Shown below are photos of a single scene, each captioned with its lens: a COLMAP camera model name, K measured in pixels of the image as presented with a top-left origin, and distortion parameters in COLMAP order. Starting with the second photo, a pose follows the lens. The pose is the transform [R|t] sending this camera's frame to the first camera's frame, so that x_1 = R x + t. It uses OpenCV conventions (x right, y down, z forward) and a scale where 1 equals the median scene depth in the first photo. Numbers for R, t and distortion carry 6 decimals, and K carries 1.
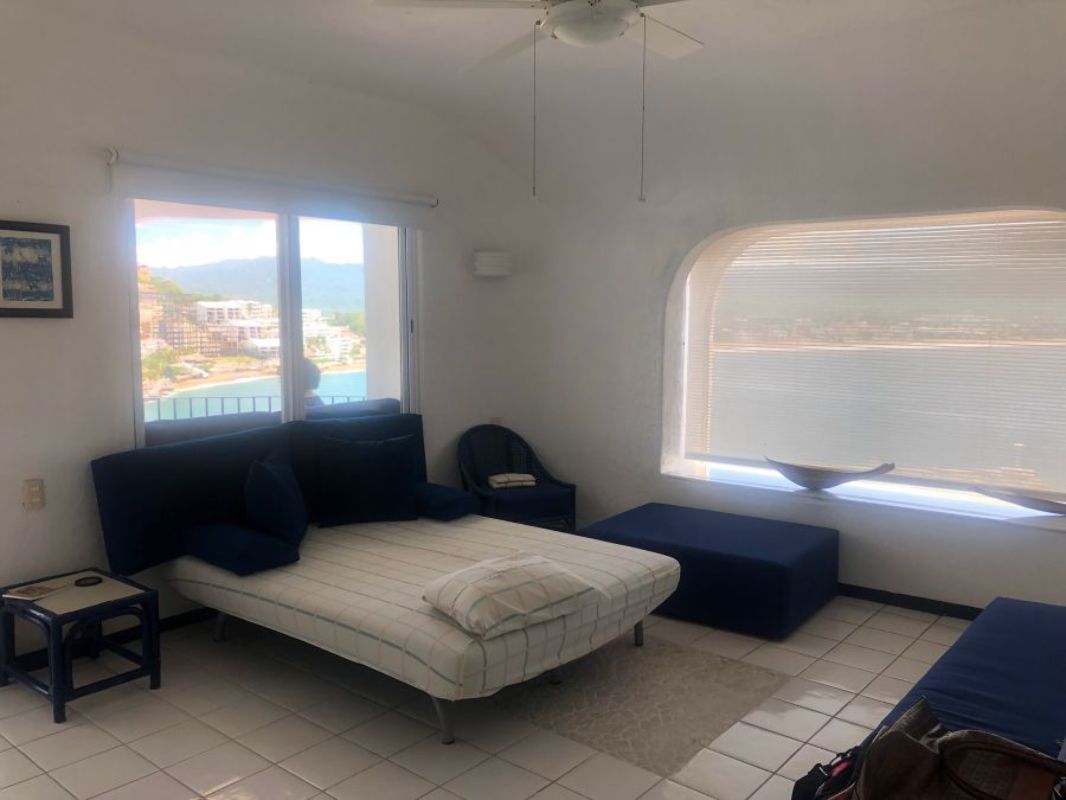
lens RADIAL K [[869.5, 0, 531.4], [0, 869.5, 402.7], [0, 0, 1]] dist [-0.001652, -0.002646]
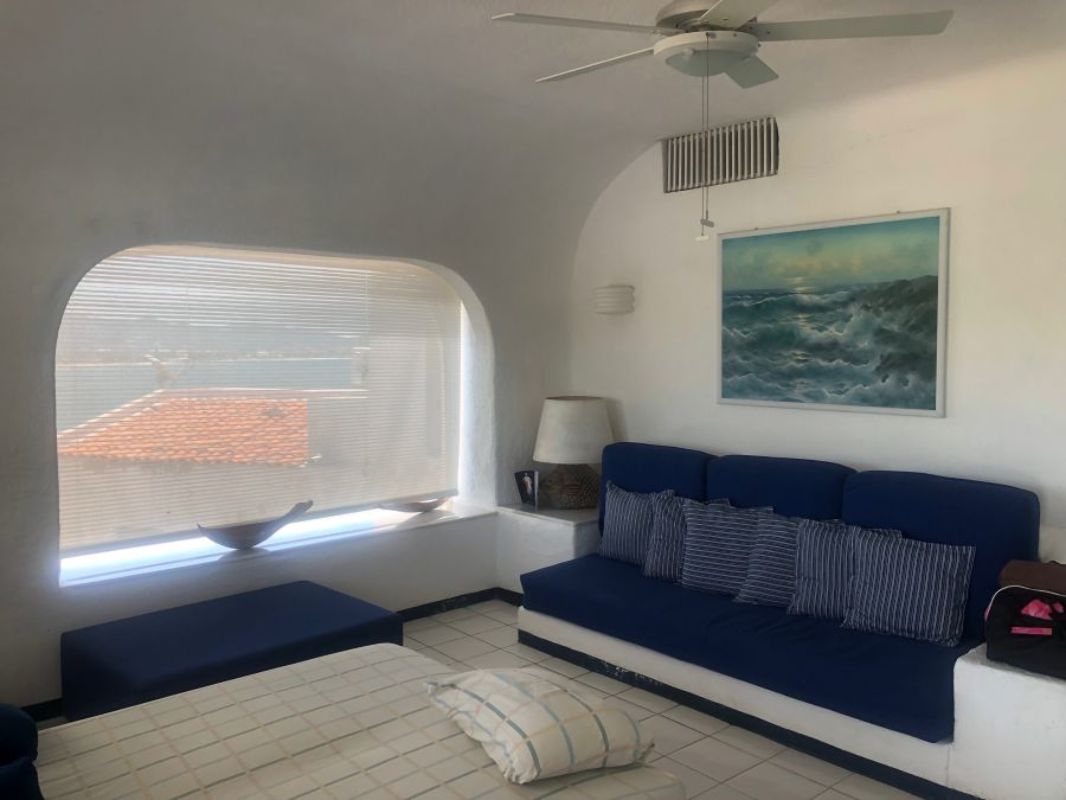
lens RADIAL K [[869.5, 0, 530.6], [0, 869.5, 396.1], [0, 0, 1]] dist [-0.001652, -0.002646]
pose [[0.149318, -0.062305, 0.986824, -0.510719], [0.110897, 0.992771, 0.045901, -0.065008], [-0.982551, 0.102582, 0.155148, 0.576915]]
